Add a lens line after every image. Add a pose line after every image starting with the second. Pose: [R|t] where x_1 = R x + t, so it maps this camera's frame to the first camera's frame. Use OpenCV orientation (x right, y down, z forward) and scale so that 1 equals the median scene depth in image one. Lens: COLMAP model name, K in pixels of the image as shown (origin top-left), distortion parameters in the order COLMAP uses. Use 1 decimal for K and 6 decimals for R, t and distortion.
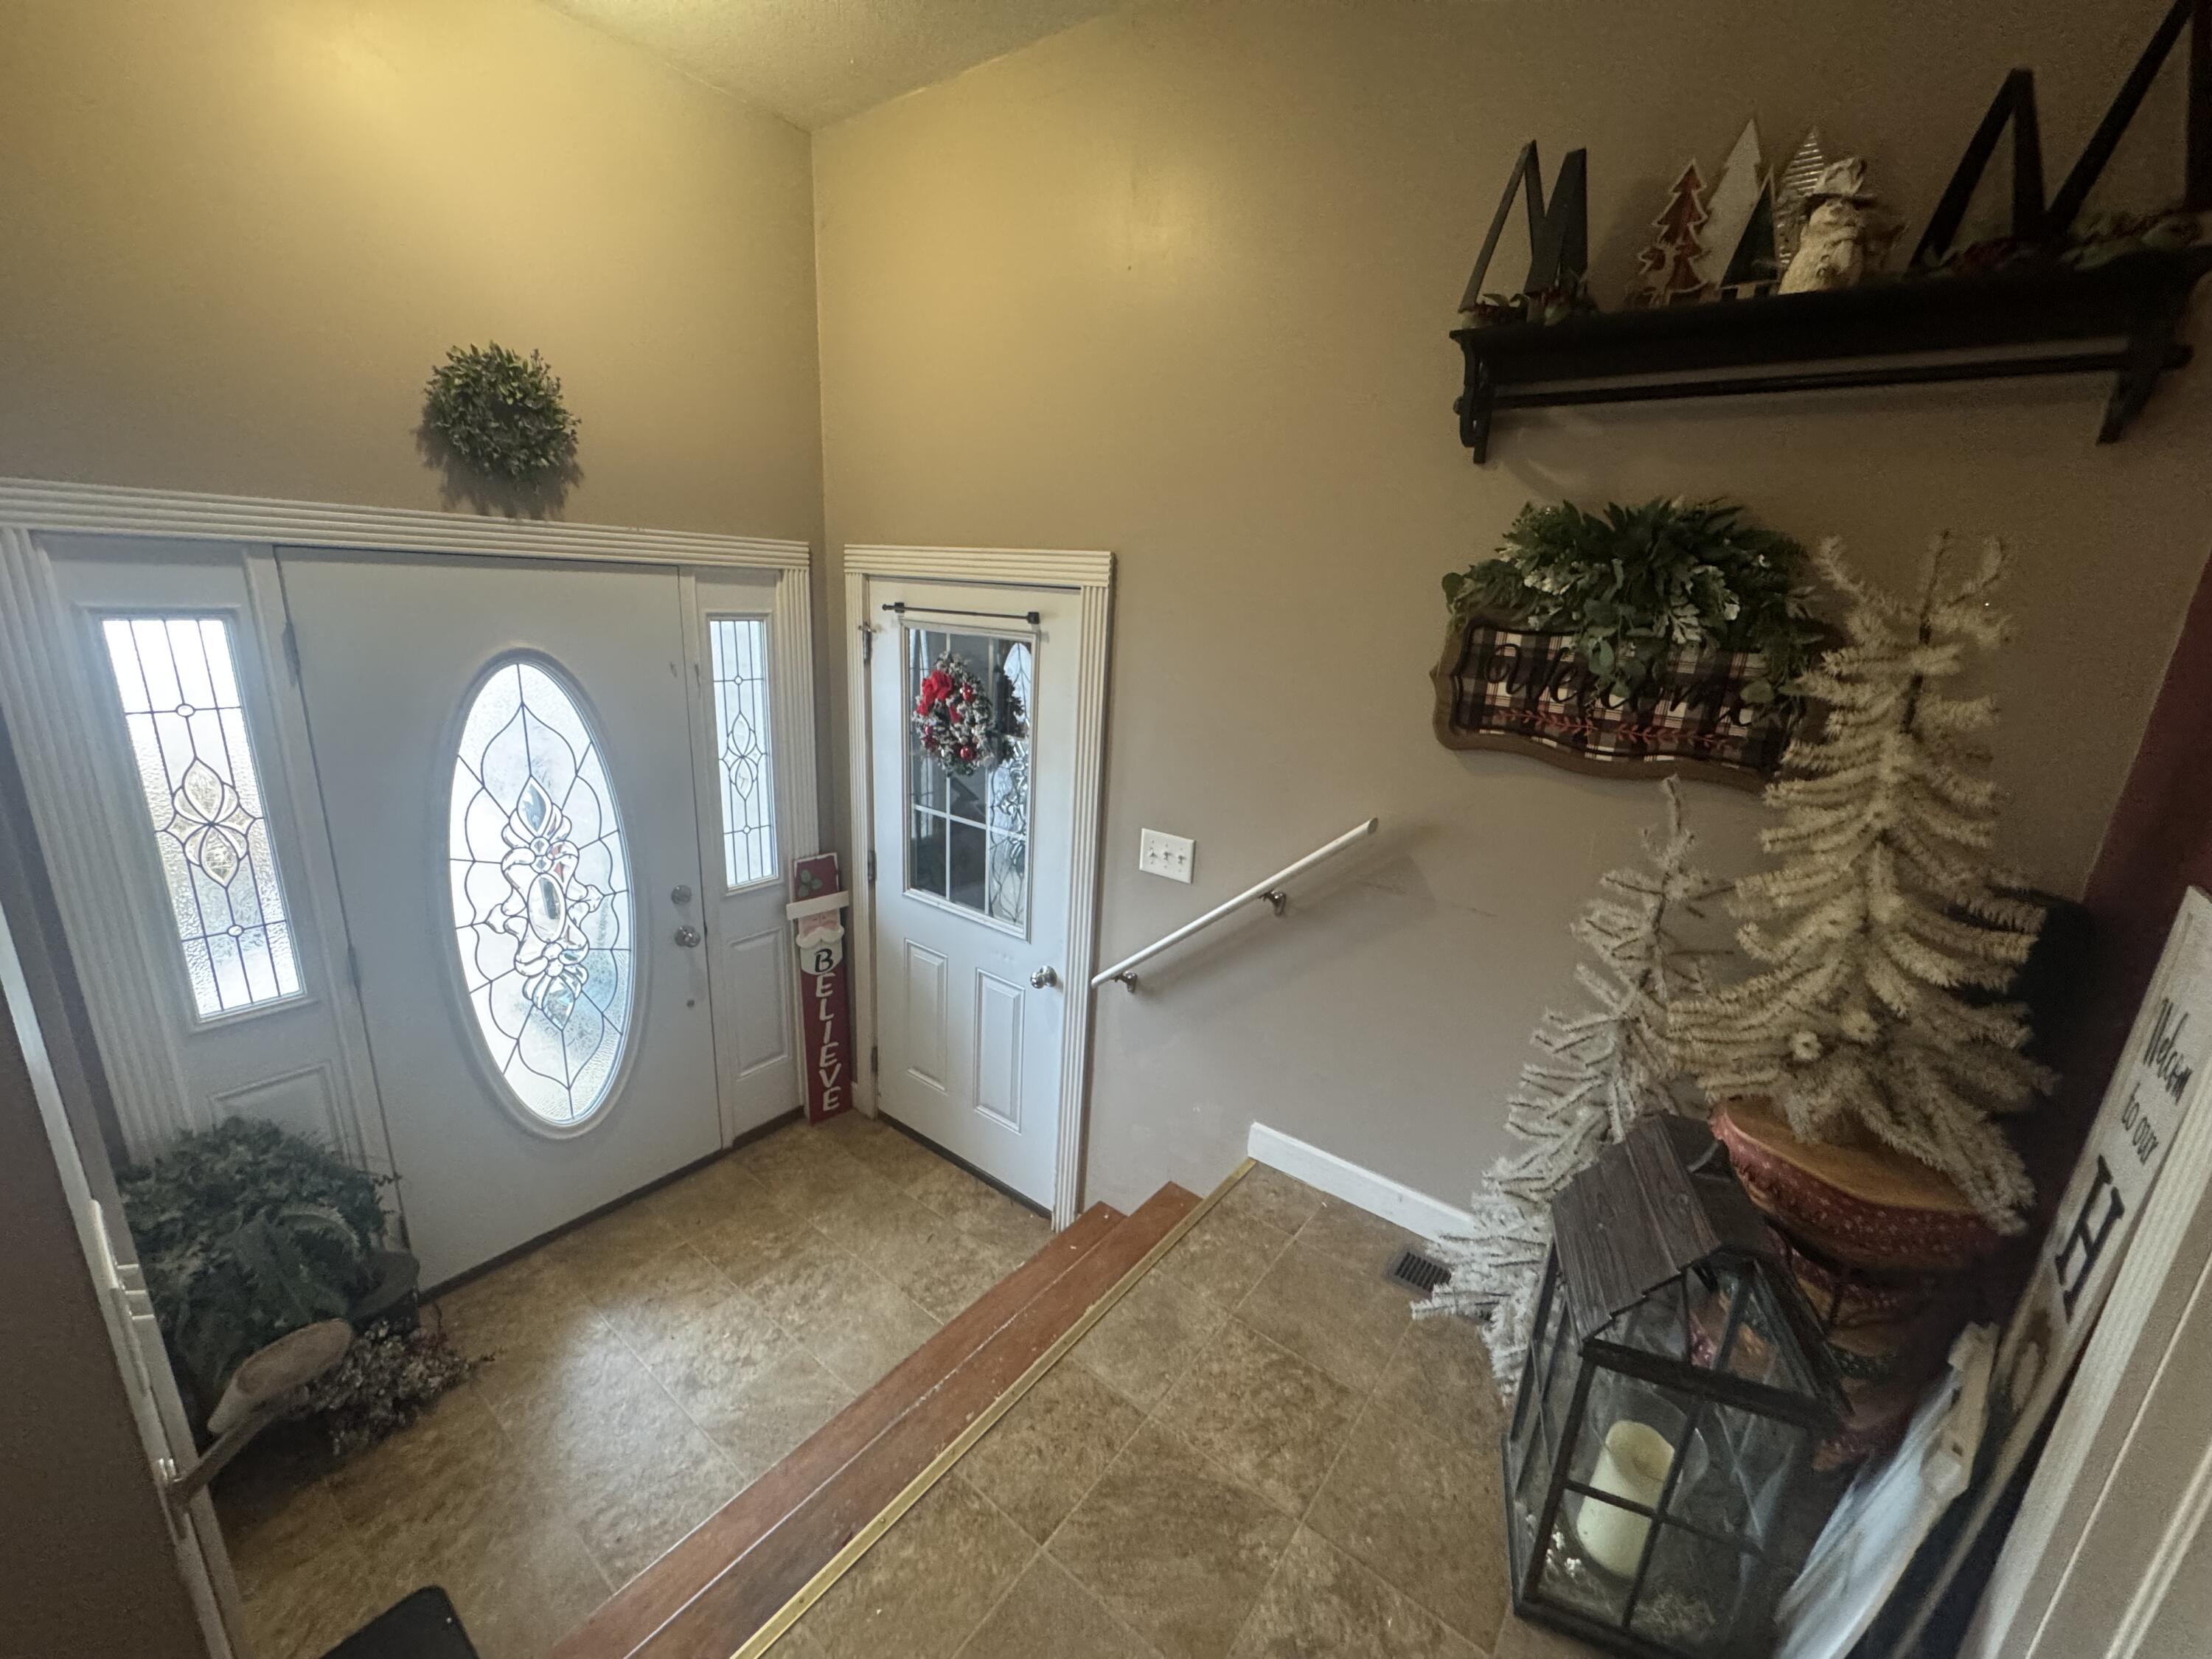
lens RADIAL K [[879.5, 0, 1104.2], [0, 879.5, 833.7], [0, 0, 1]] dist [-0.001242, 0.000084]
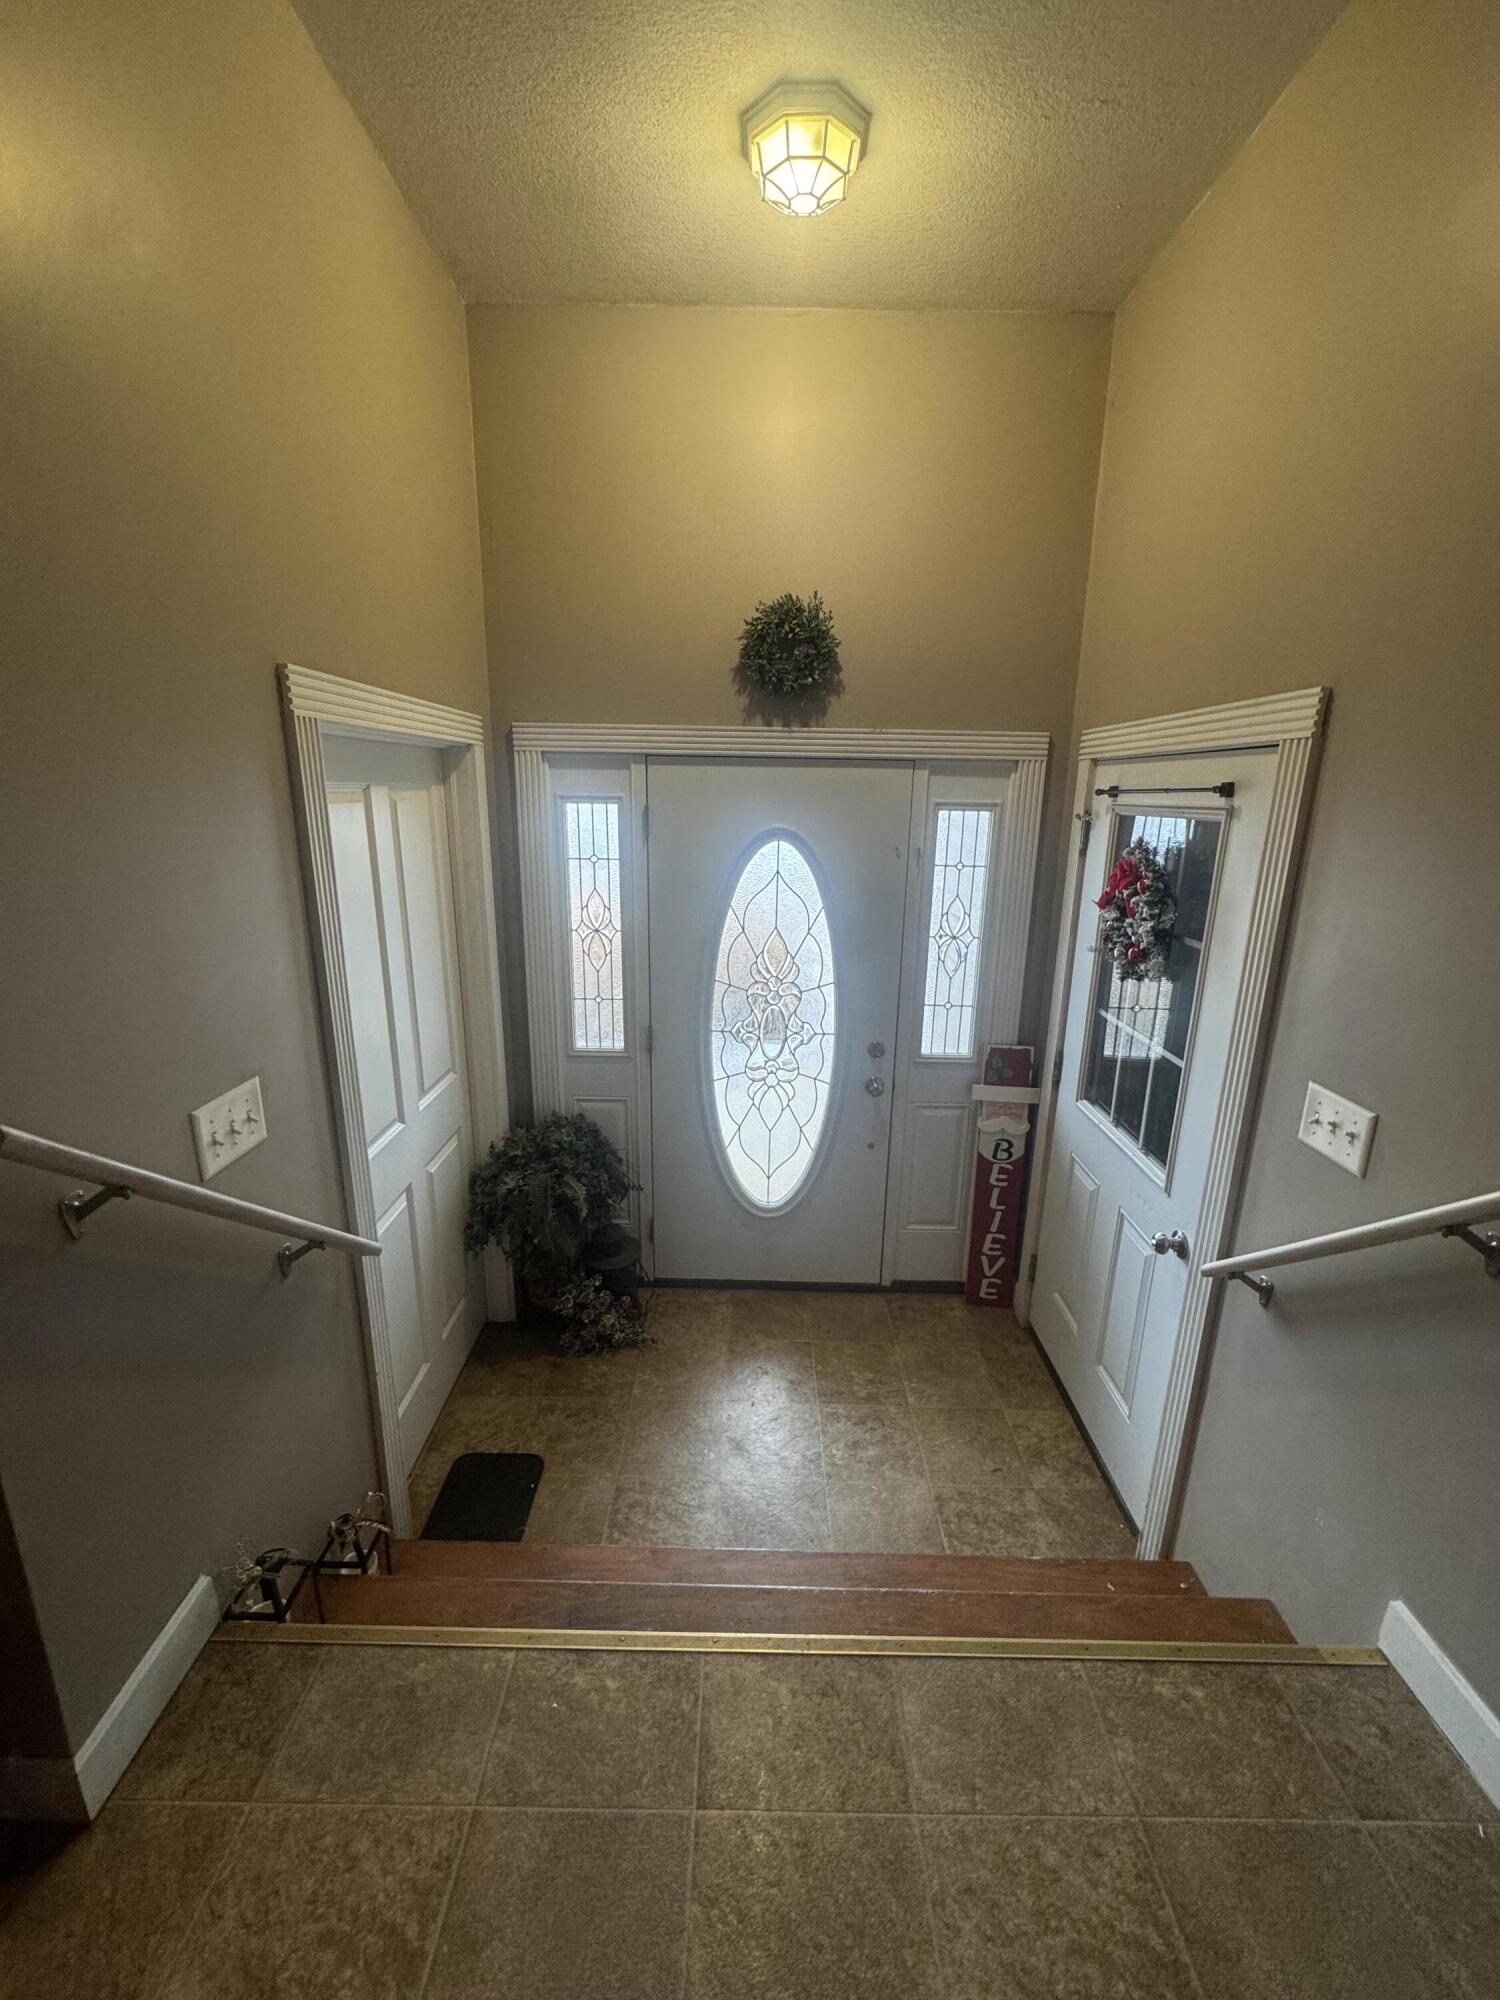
lens RADIAL K [[795.2, 0, 750.0], [0, 795.2, 1000.0], [0, 0, 1]] dist [-0.001242, 0.000084]
pose [[0.604882, 0.161028, -0.779864, 0.216332], [-0.203570, 0.978069, 0.044060, -0.005082], [0.769855, 0.132105, 0.624397, 0.221214]]
